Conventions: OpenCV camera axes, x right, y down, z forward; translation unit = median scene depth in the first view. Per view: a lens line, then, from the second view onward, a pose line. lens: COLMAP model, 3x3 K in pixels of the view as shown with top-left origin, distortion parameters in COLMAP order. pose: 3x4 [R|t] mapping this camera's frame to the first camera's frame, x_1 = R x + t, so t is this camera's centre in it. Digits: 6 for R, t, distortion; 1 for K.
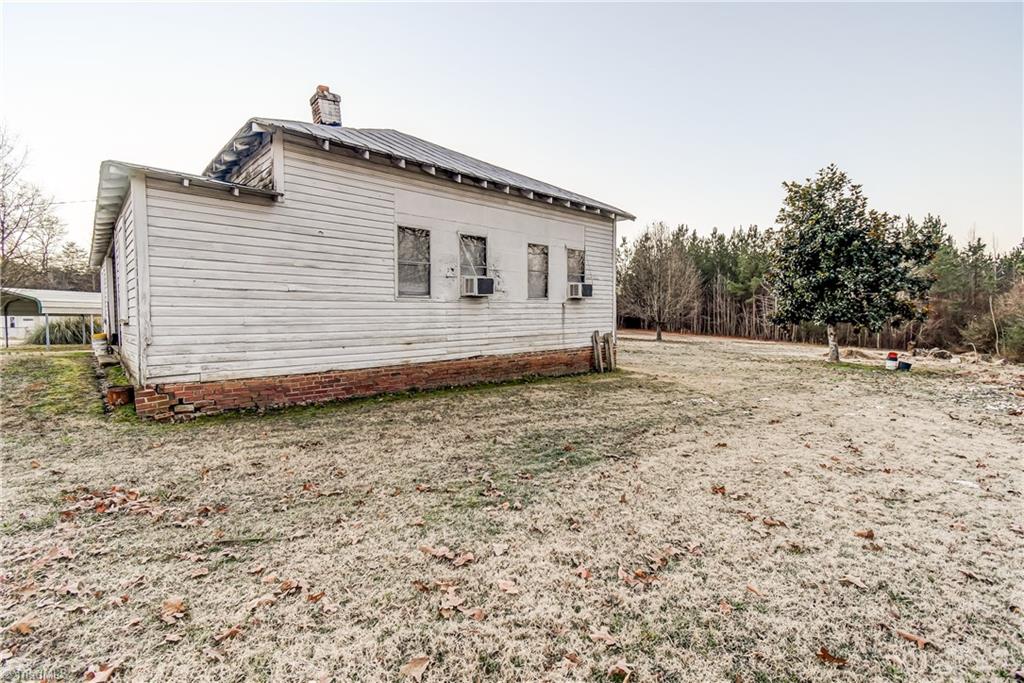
lens RADIAL K [[442.4, 0, 500.5], [0, 442.4, 323.8], [0, 0, 1]] dist [0.000538, -0.015098]
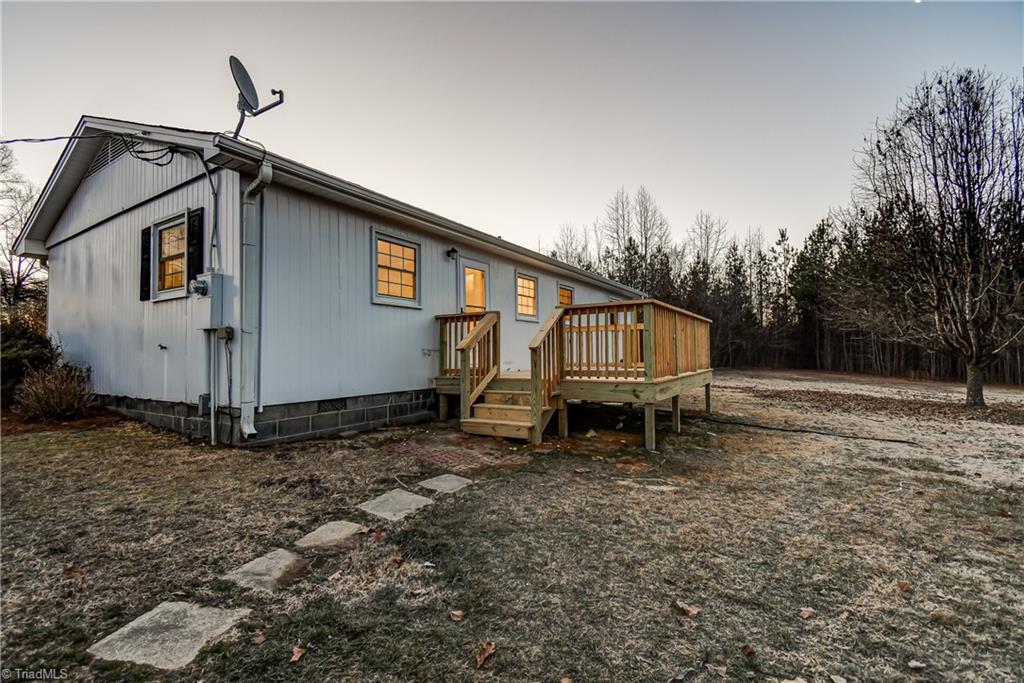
lens RADIAL K [[457.9, 0, 511.8], [0, 457.9, 338.3], [0, 0, 1]] dist [0.033473, -0.026140]
pose [[0.975009, -0.002398, -0.222151, 0.211015], [-0.008307, 0.998849, -0.047239, 0.008154], [0.222009, 0.047904, 0.973867, 1.384362]]
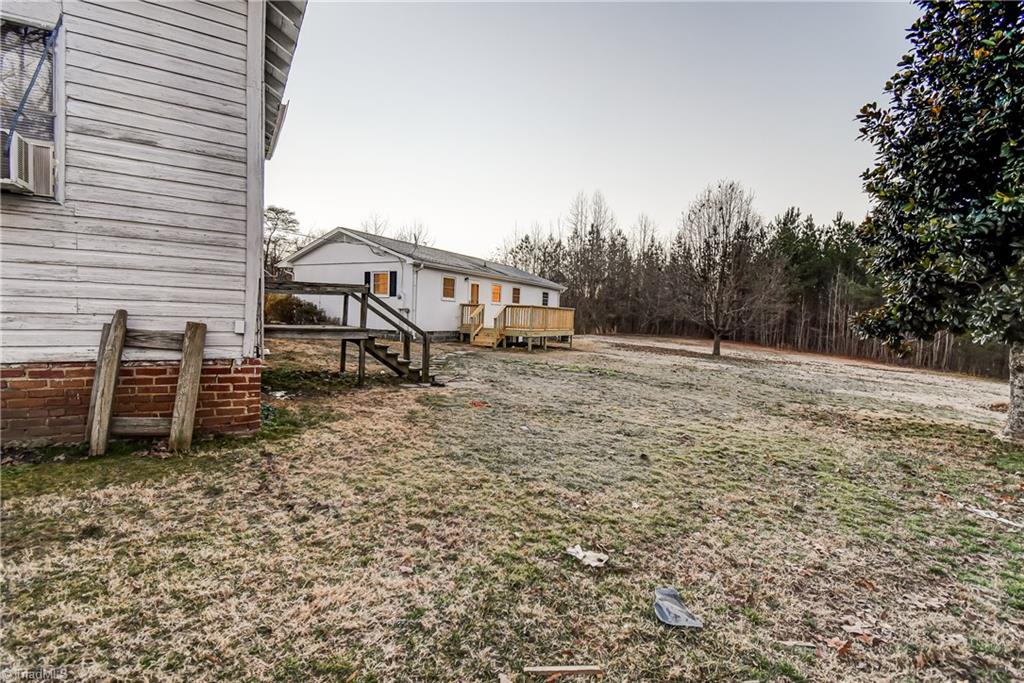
lens RADIAL K [[457.9, 0, 511.8], [0, 457.9, 338.3], [0, 0, 1]] dist [0.033473, -0.026140]
pose [[0.982993, 0.059141, -0.173862, 0.405374], [-0.053947, 0.997949, 0.034457, 0.006800], [0.175543, -0.024492, 0.984167, 0.558329]]
